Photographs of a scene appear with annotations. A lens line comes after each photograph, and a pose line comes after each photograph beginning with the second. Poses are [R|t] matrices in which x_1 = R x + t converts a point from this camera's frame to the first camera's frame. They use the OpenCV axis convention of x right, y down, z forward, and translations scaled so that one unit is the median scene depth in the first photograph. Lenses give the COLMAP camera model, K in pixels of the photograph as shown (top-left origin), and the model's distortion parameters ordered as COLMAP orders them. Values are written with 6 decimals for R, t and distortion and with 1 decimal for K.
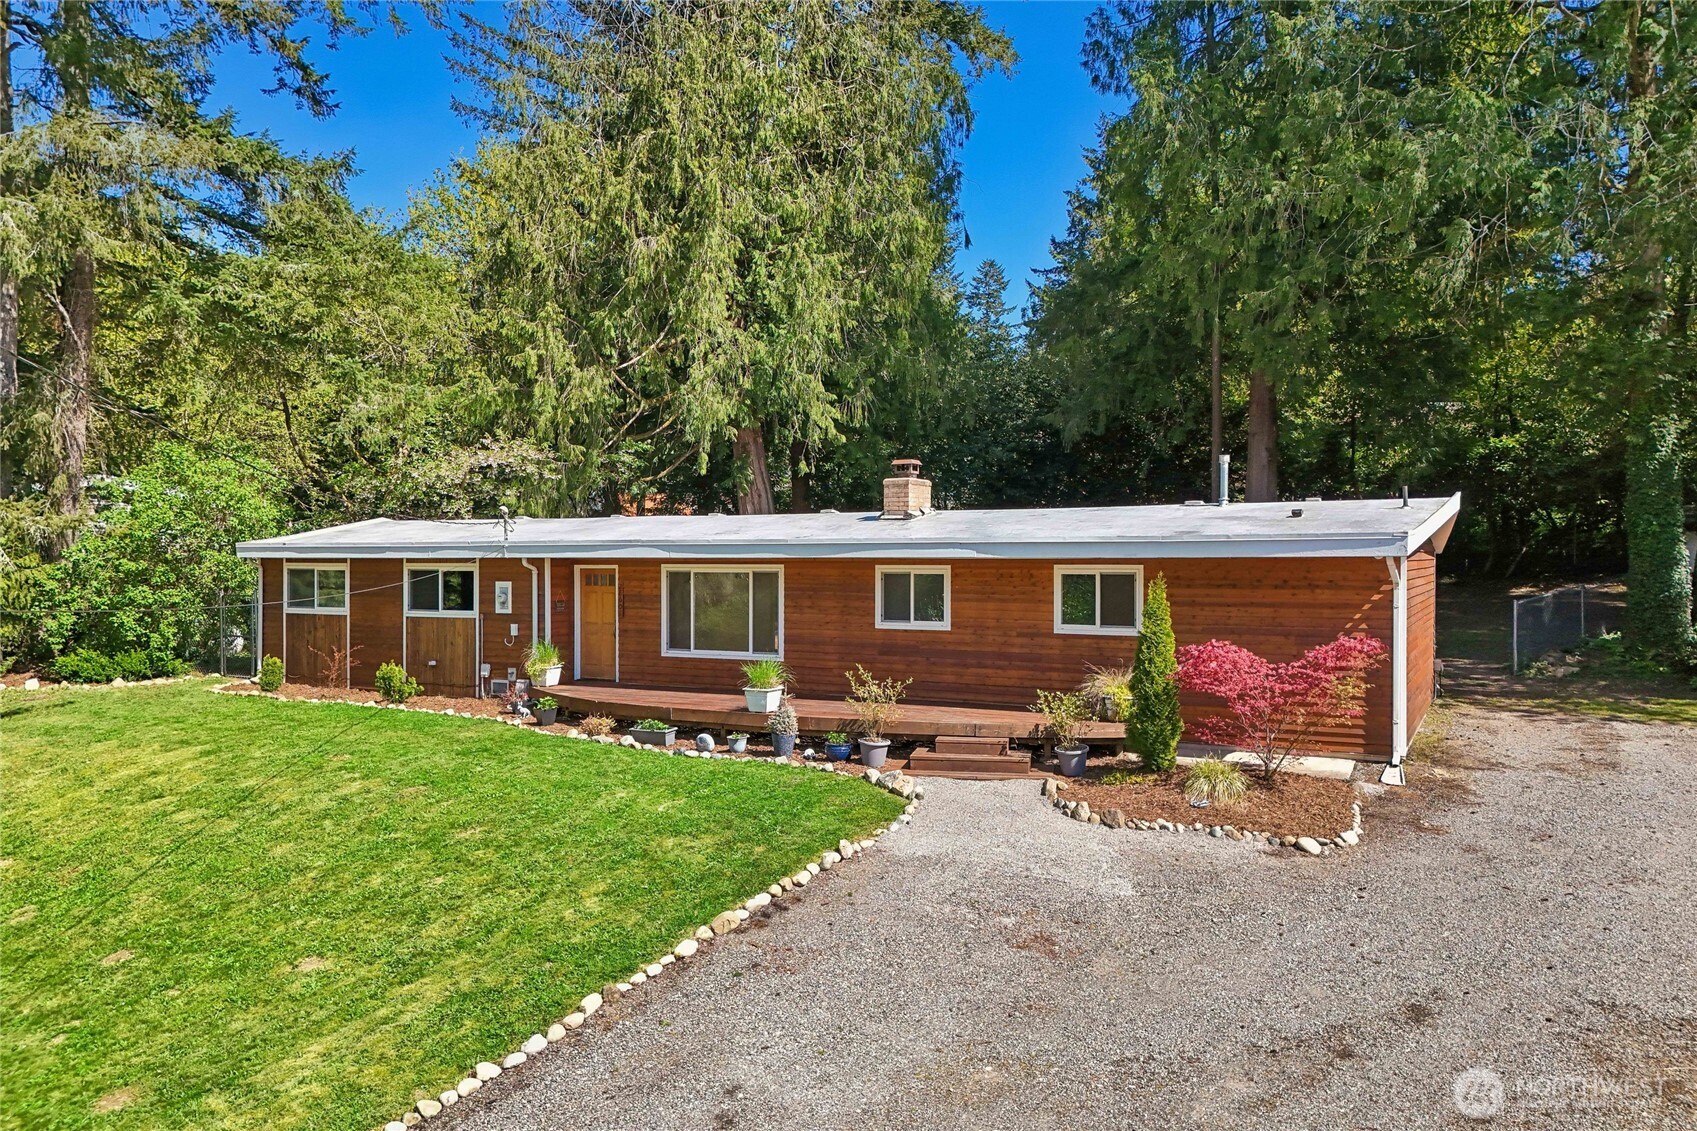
lens RADIAL K [[1251.6, 0, 854.6], [0, 1251.6, 568.2], [0, 0, 1]] dist [0.065017, -0.075135]
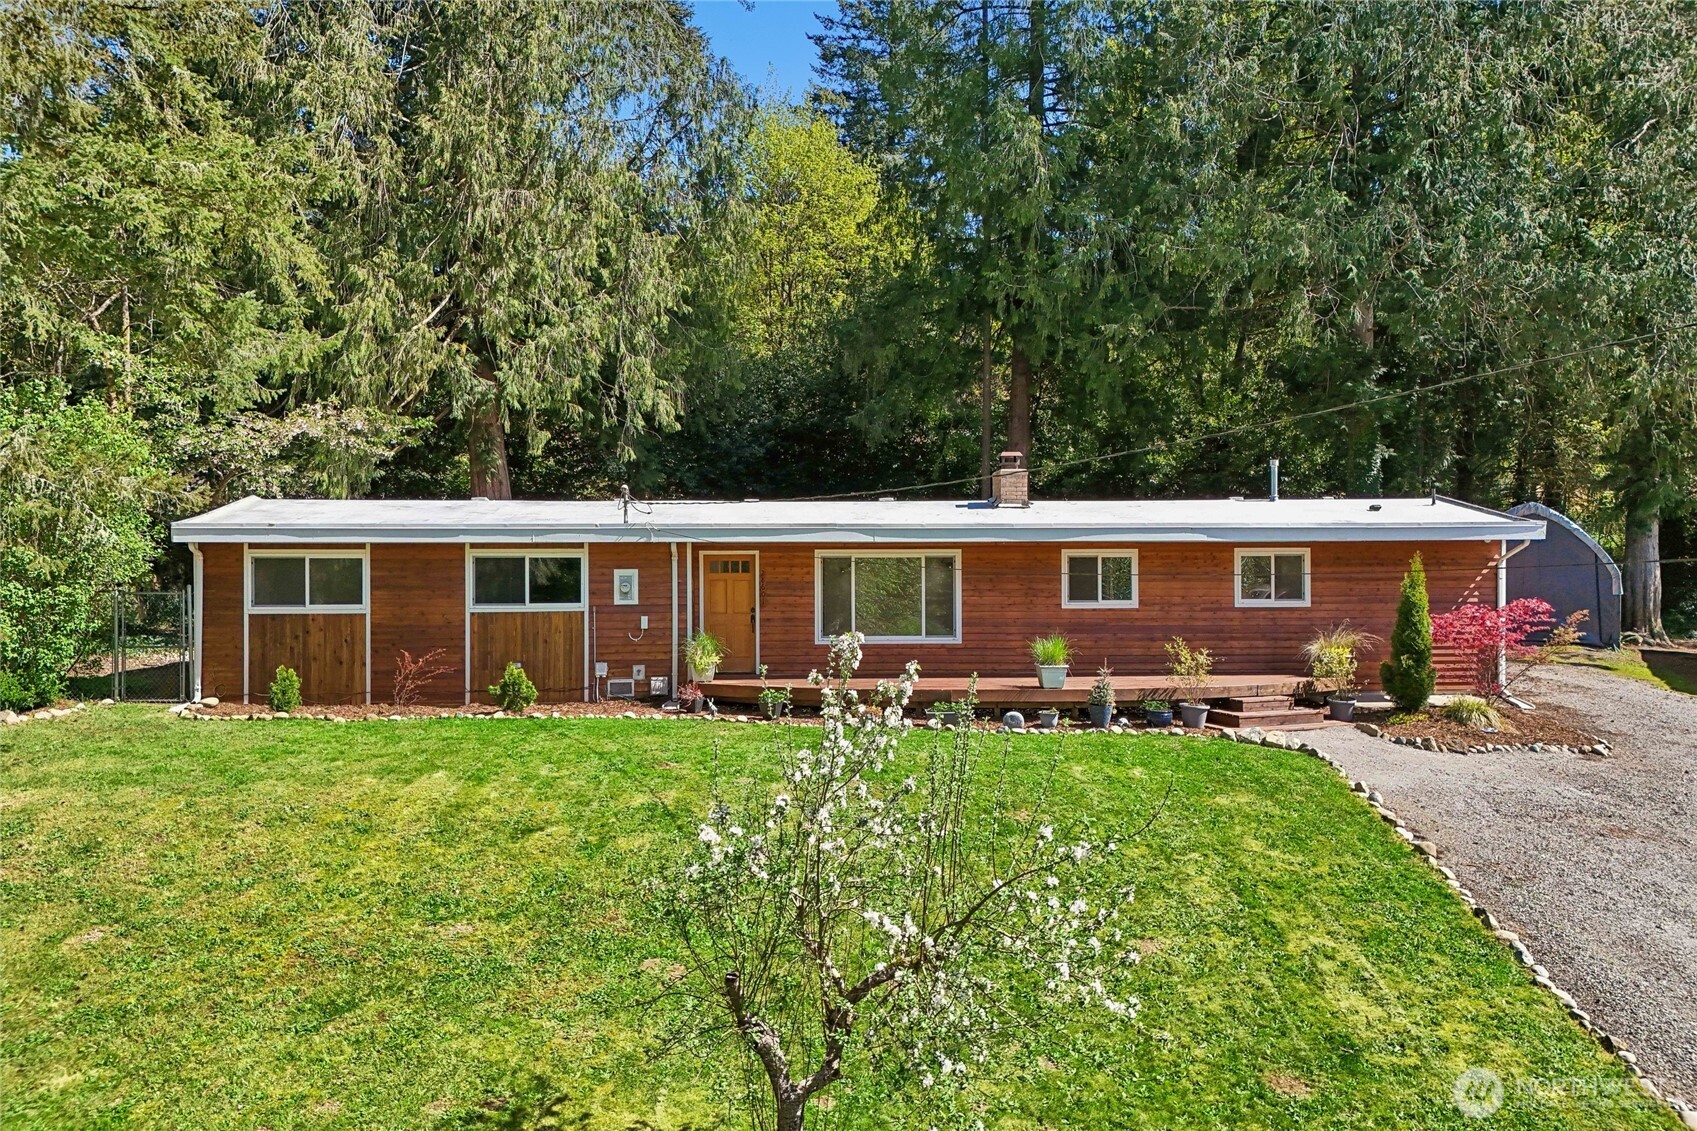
lens RADIAL K [[1251.6, 0, 854.6], [0, 1251.6, 568.2], [0, 0, 1]] dist [0.065017, -0.075135]
pose [[0.848876, -0.004037, 0.528576, -0.701484], [0.006948, 0.999970, -0.003520, 0.016239], [-0.528546, 0.006660, 0.848879, 0.184289]]
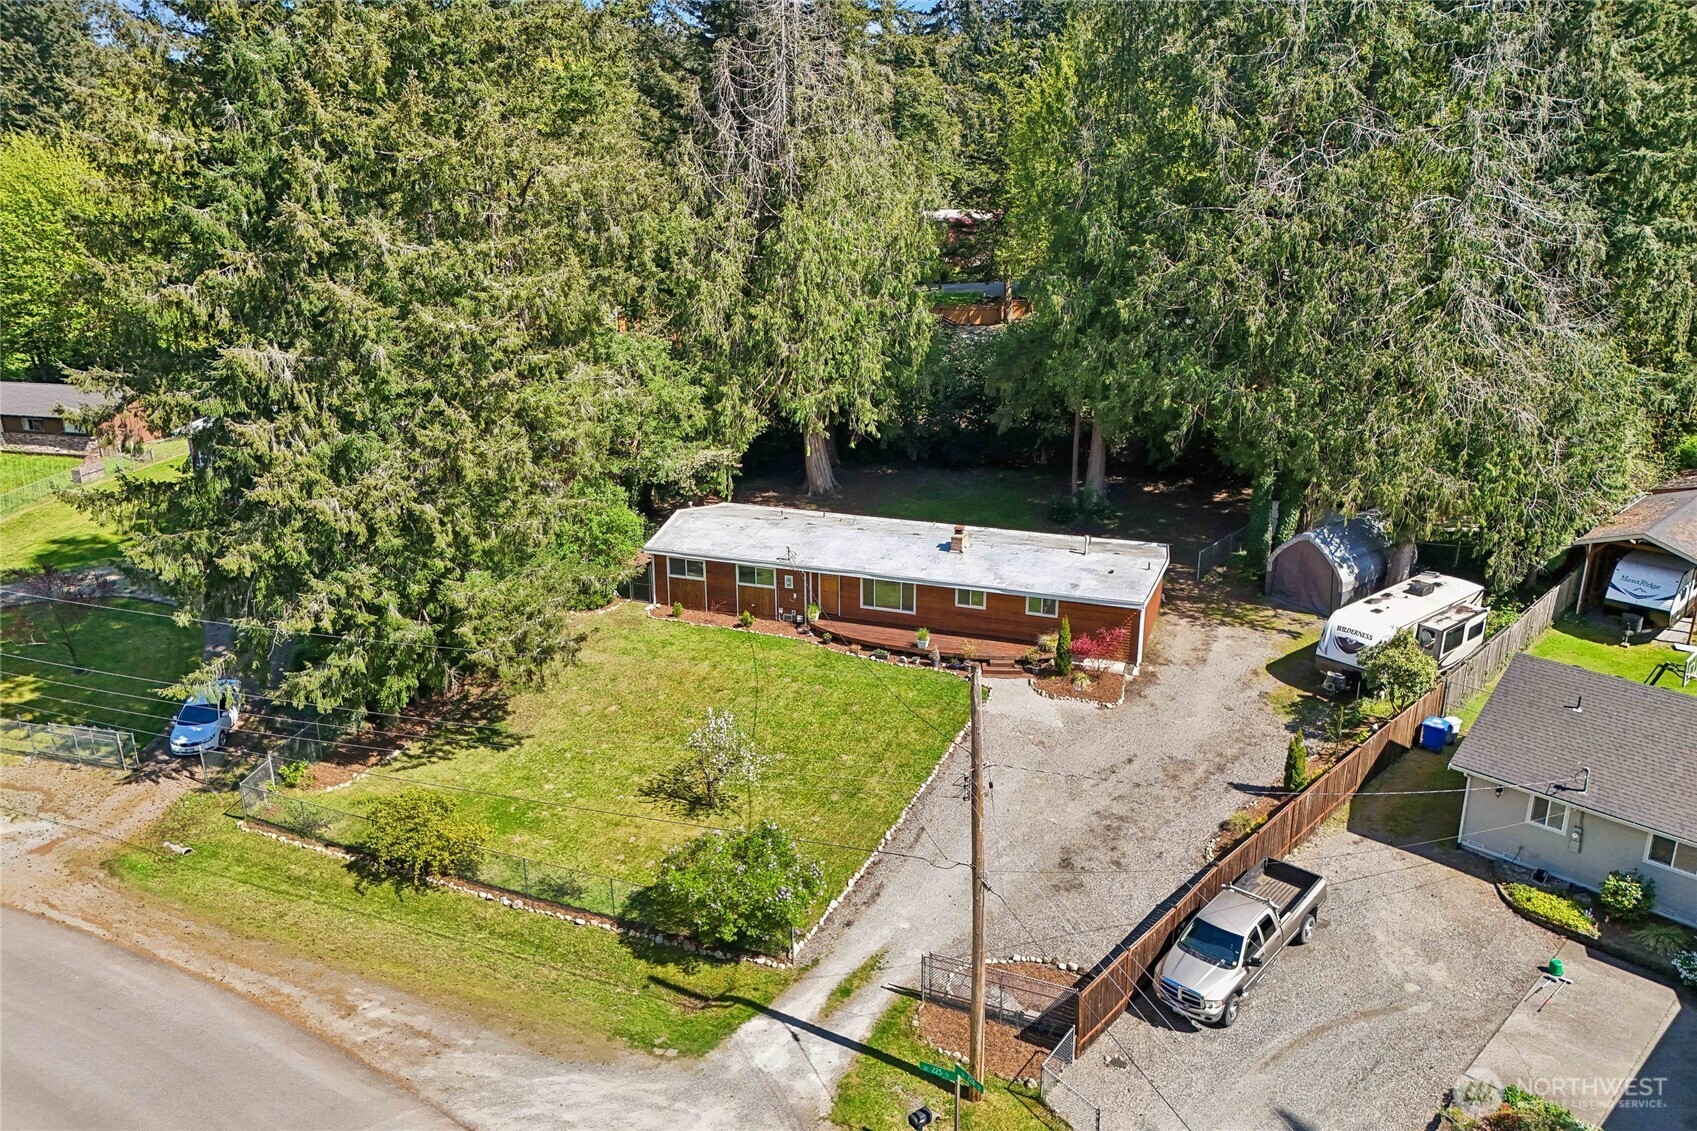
lens RADIAL K [[1251.6, 0, 854.6], [0, 1251.6, 568.2], [0, 0, 1]] dist [0.065017, -0.075135]
pose [[0.990383, -0.041635, 0.131941, -0.536235], [0.000754, 0.955256, 0.295781, -0.804033], [-0.138352, -0.292837, 0.946100, -1.429537]]
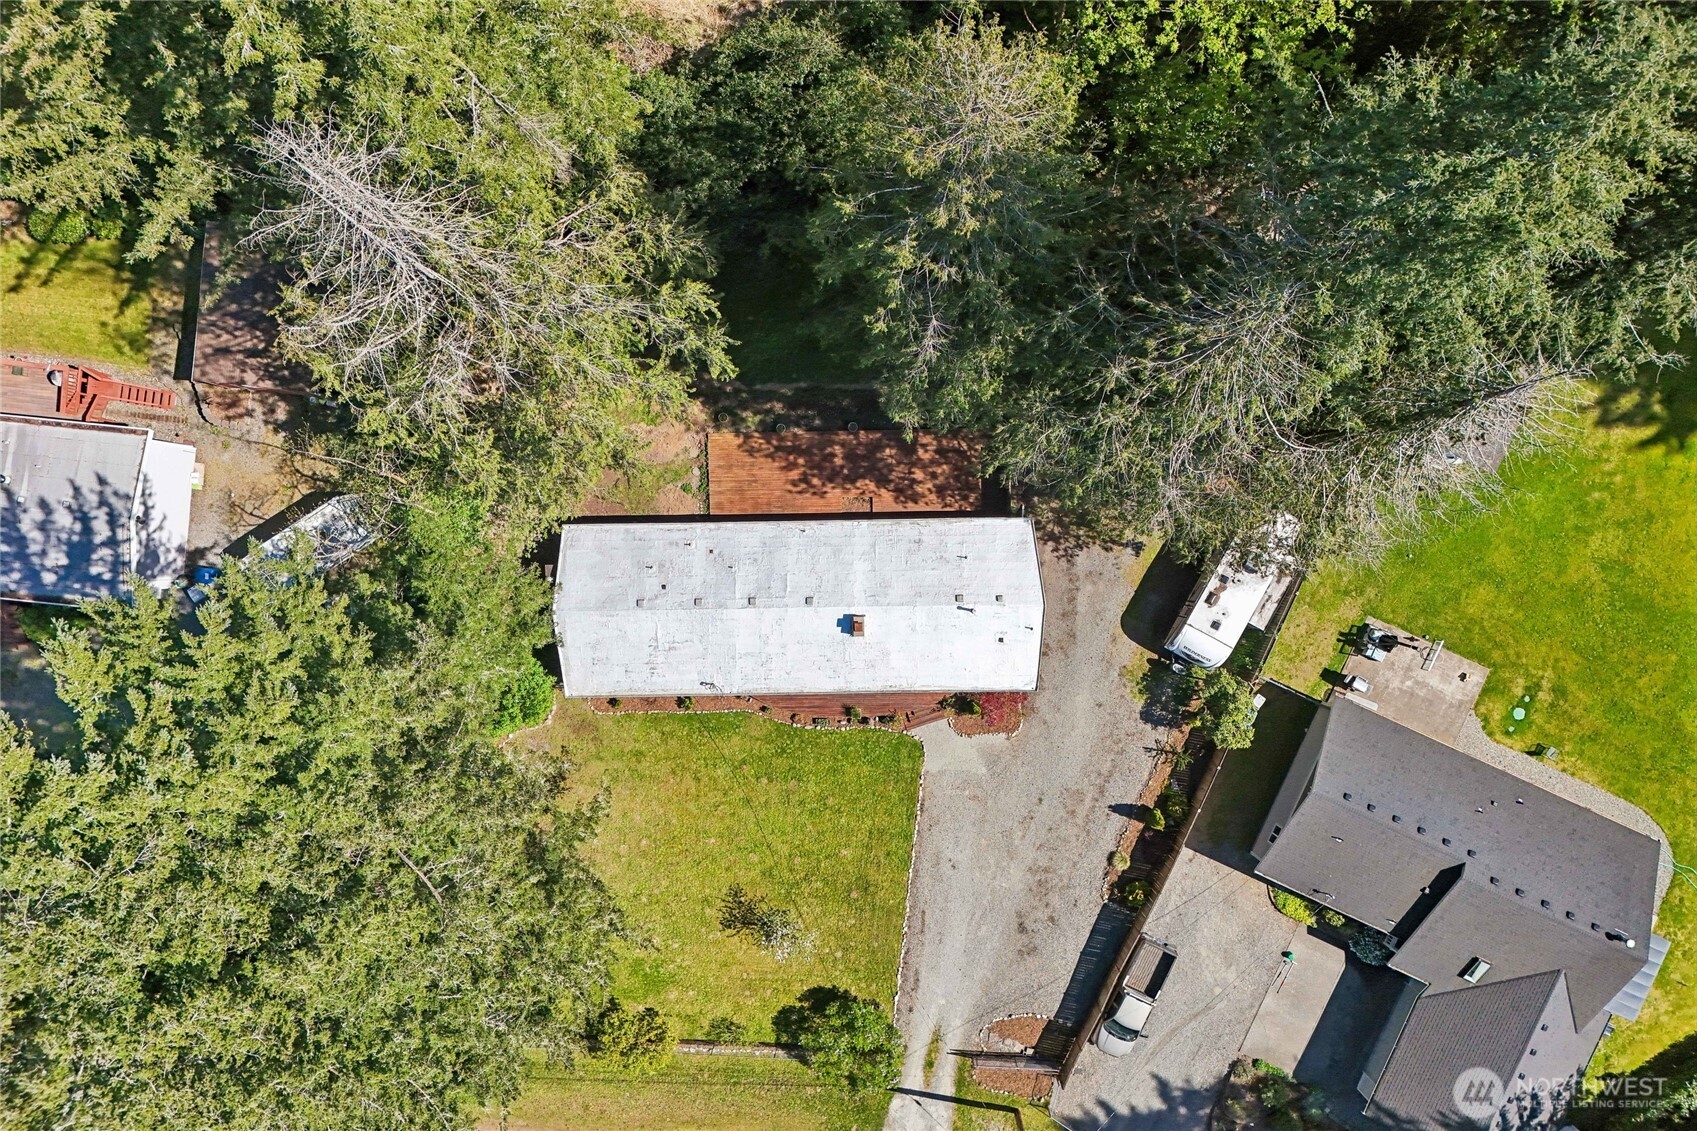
lens RADIAL K [[1251.6, 0, 854.6], [0, 1251.6, 568.2], [0, 0, 1]] dist [0.065017, -0.075135]
pose [[0.871786, -0.489879, 0.002728, 0.090429], [0.001182, 0.007673, 0.999970, -2.934479], [-0.489885, -0.871757, 0.007268, 1.188059]]
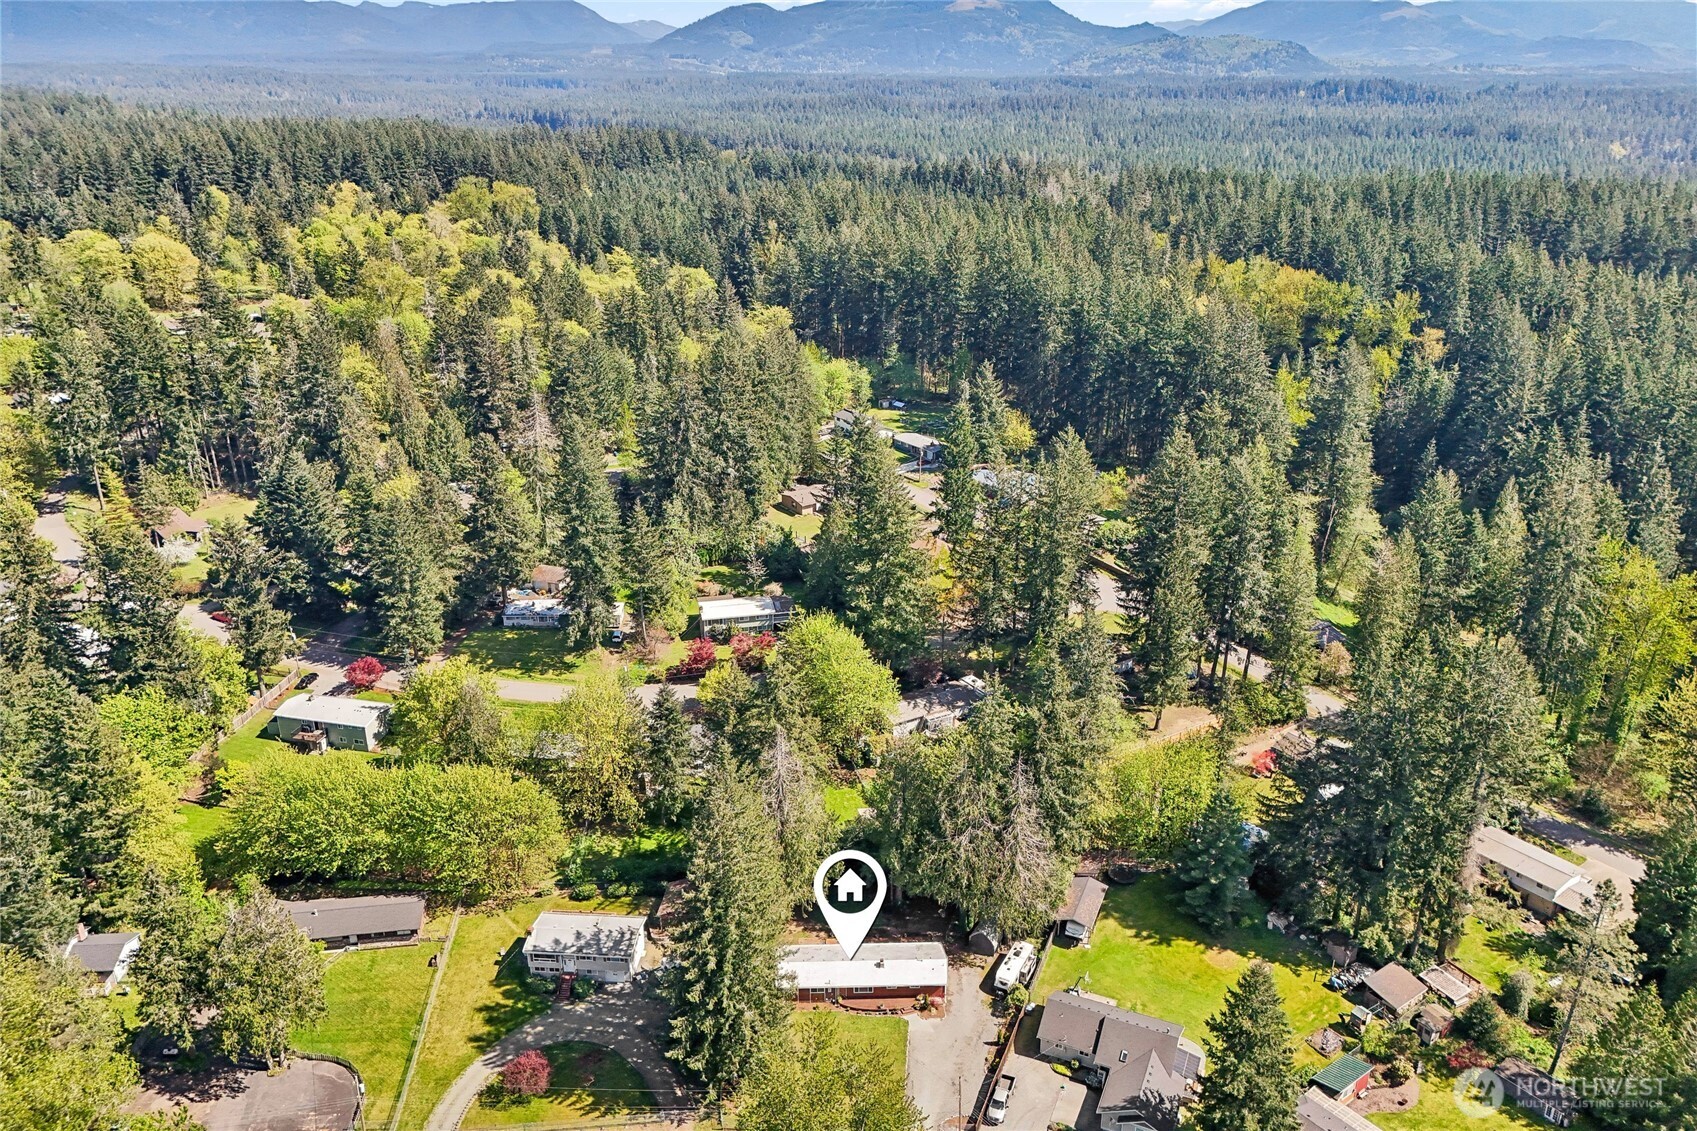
lens RADIAL K [[1251.6, 0, 854.6], [0, 1251.6, 568.2], [0, 0, 1]] dist [0.065017, -0.075135]
pose [[0.865591, -0.178985, 0.467671, -3.479831], [-0.001898, 0.932759, 0.360495, -5.412696], [-0.500747, -0.312929, 0.807048, -4.621740]]
